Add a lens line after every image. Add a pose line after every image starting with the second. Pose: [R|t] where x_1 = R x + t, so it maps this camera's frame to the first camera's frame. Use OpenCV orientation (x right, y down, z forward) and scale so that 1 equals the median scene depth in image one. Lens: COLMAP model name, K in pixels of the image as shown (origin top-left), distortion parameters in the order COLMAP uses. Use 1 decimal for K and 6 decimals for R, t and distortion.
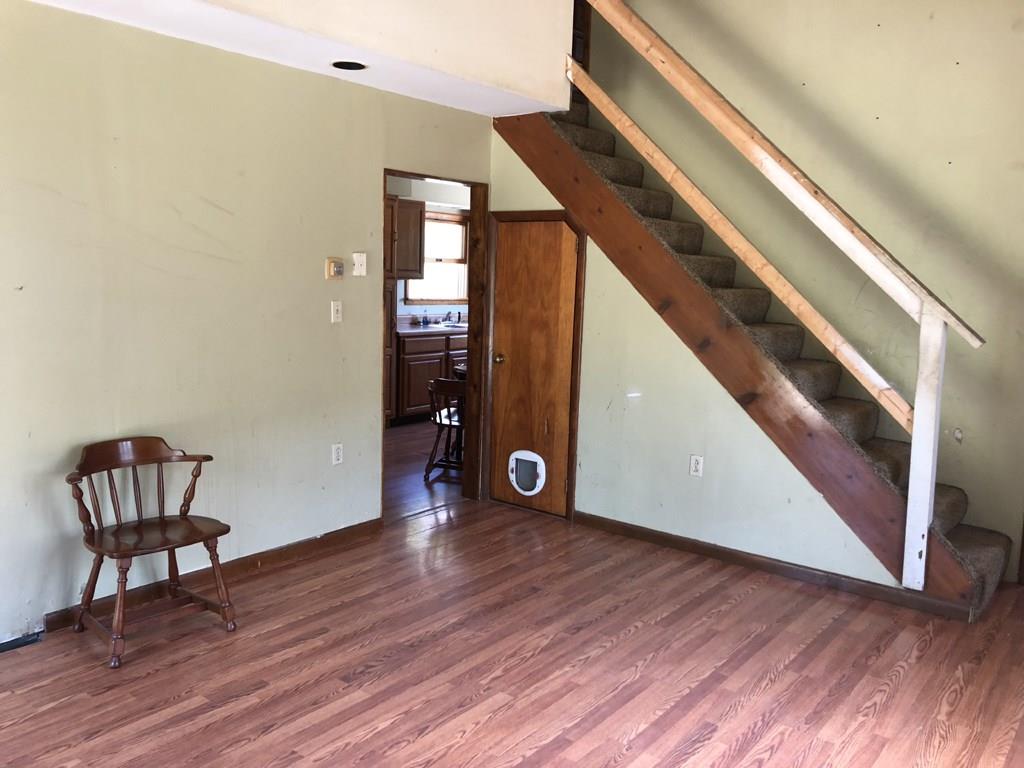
lens RADIAL K [[830.6, 0, 510.1], [0, 830.6, 383.5], [0, 0, 1]] dist [0.001554, 0.013222]
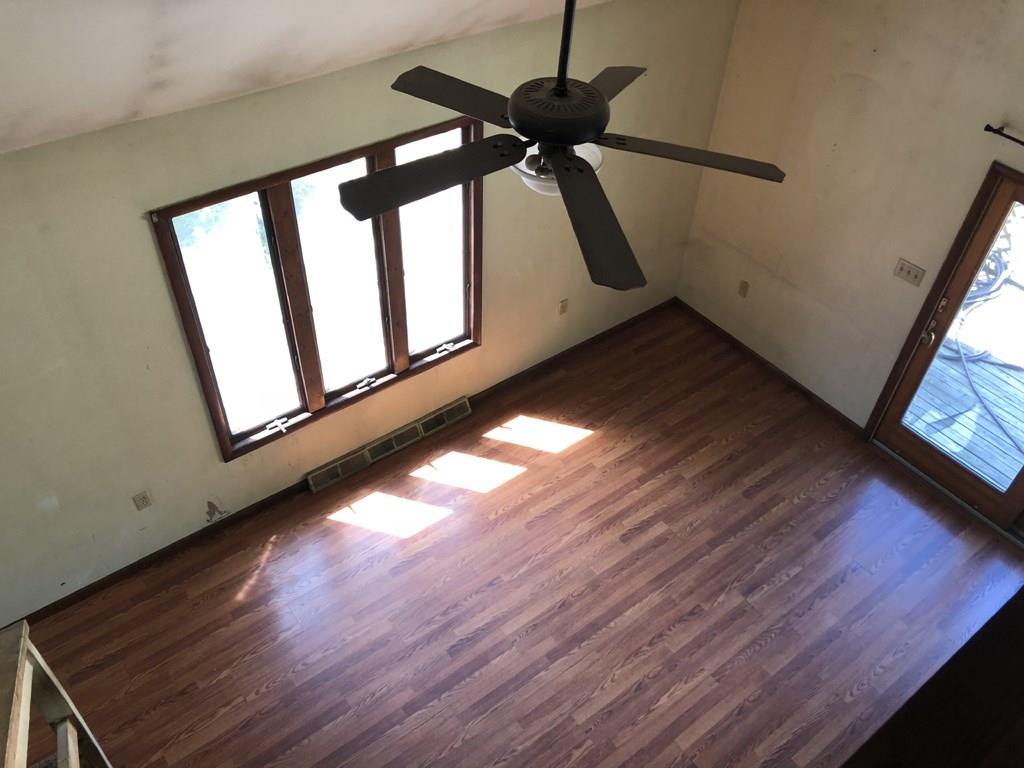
lens RADIAL K [[830.6, 0, 510.1], [0, 830.6, 383.6], [0, 0, 1]] dist [0.001554, 0.013222]
pose [[-0.966624, -0.213670, 0.141365, 0.025414], [-0.022776, 0.621255, 0.783278, -1.053778], [-0.255187, 0.753915, -0.605386, 1.465190]]
